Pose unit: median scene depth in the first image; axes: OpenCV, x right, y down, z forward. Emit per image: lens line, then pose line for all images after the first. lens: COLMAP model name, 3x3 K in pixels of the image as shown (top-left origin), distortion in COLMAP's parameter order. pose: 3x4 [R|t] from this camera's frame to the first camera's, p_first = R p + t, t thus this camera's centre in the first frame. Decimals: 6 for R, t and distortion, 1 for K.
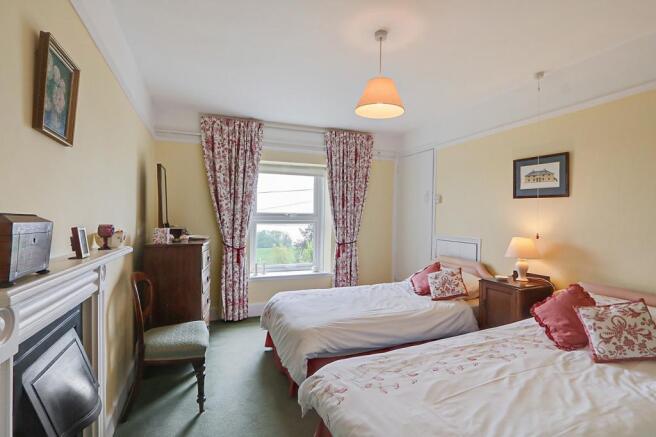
lens RADIAL K [[301.1, 0, 312.4], [0, 301.1, 218.8], [0, 0, 1]] dist [-0.013387, 0.000150]
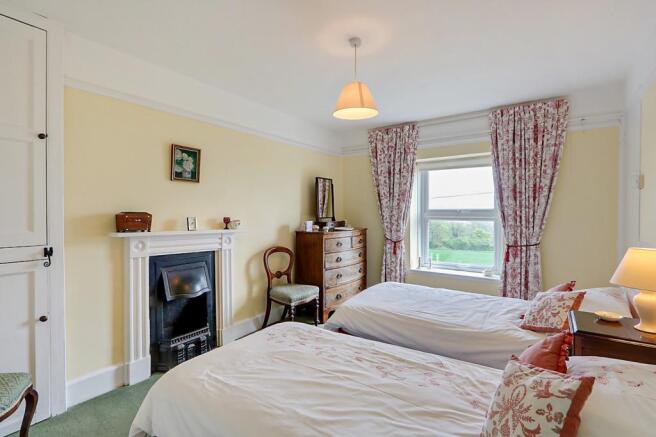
lens RADIAL K [[301.1, 0, 332.8], [0, 301.1, 217.4], [0, 0, 1]] dist [-0.013387, 0.000150]
pose [[0.571165, 0.006535, -0.820809, 0.551984], [-0.003161, 0.999978, 0.005762, 0.003735], [0.820829, -0.000697, 0.571173, 0.165174]]
